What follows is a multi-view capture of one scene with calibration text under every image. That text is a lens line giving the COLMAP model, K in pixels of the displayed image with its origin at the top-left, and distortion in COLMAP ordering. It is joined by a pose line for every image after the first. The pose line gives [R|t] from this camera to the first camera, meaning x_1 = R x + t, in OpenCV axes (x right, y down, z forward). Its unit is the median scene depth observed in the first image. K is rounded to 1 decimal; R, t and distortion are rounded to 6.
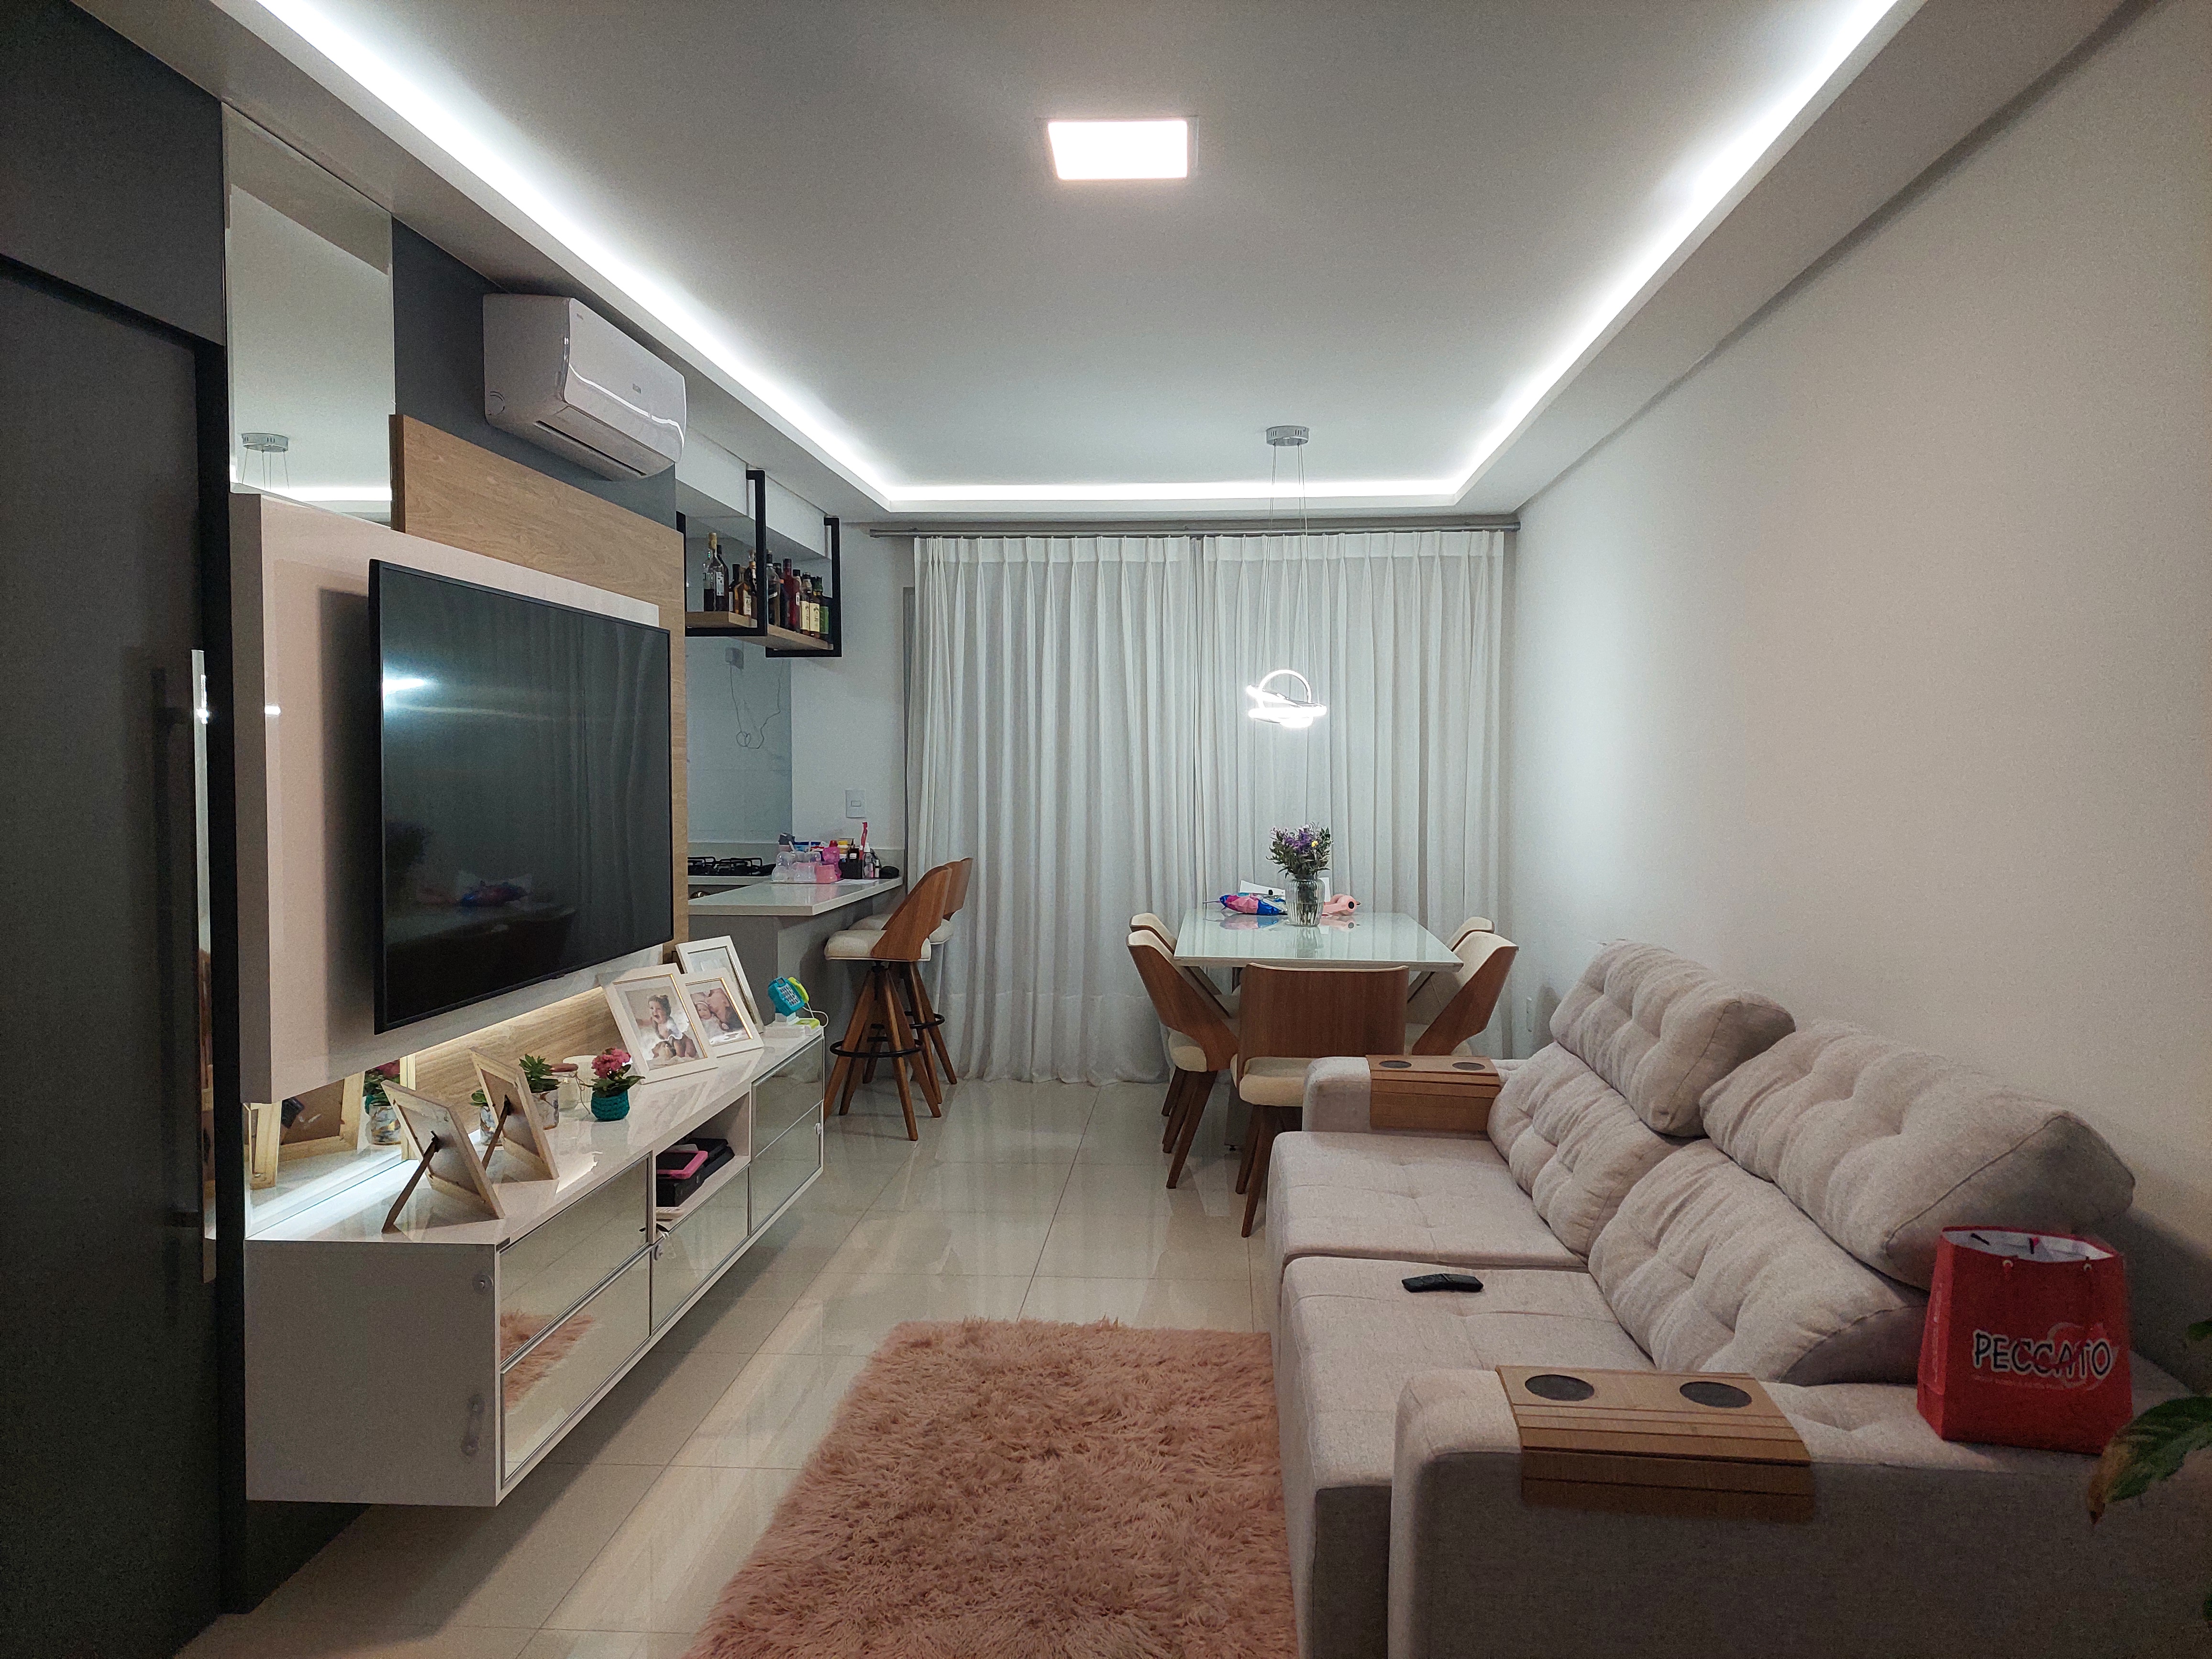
lens RADIAL K [[1609.5, 0, 1106.3], [0, 1609.5, 822.7], [0, 0, 1]] dist [0.099201, -0.077213]
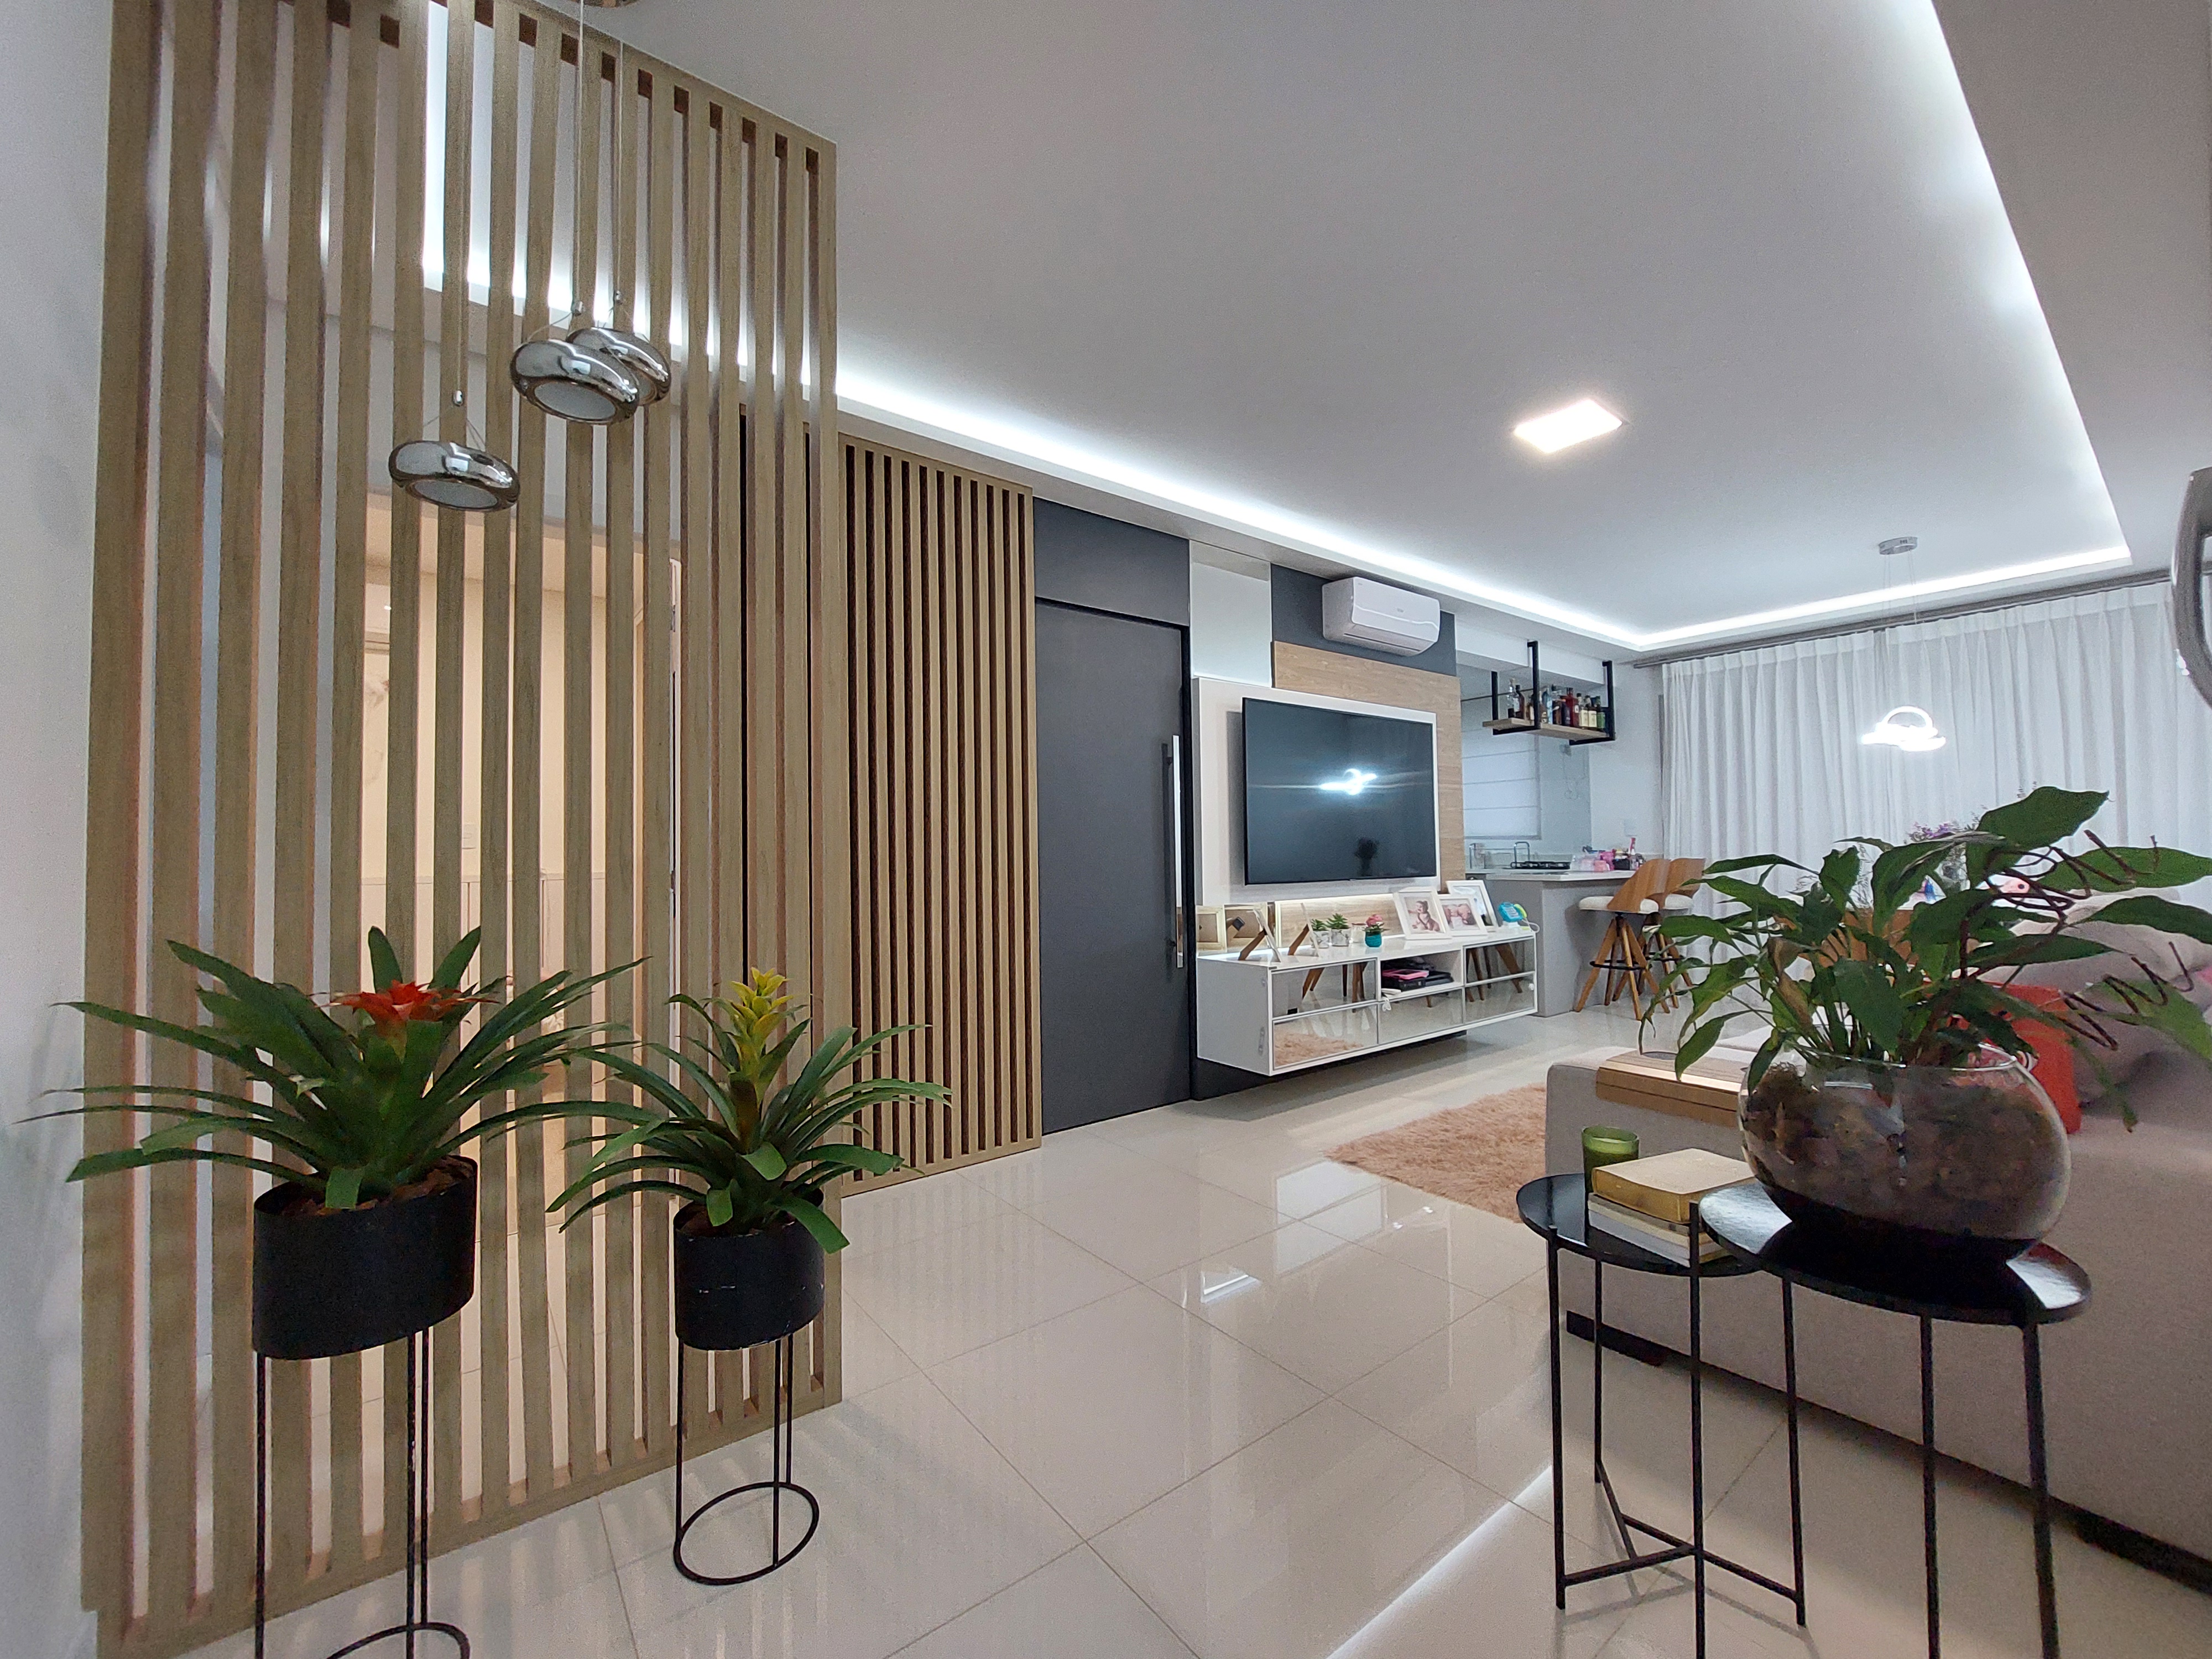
lens RADIAL K [[886.3, 0, 1106.0], [0, 886.3, 829.5], [0, 0, 1]] dist [-0.000685, -0.000216]
pose [[0.657934, -0.031487, -0.752417, 0.218865], [-0.015455, 0.998351, -0.055293, 0.061436], [0.752917, 0.048007, 0.656362, -0.024869]]
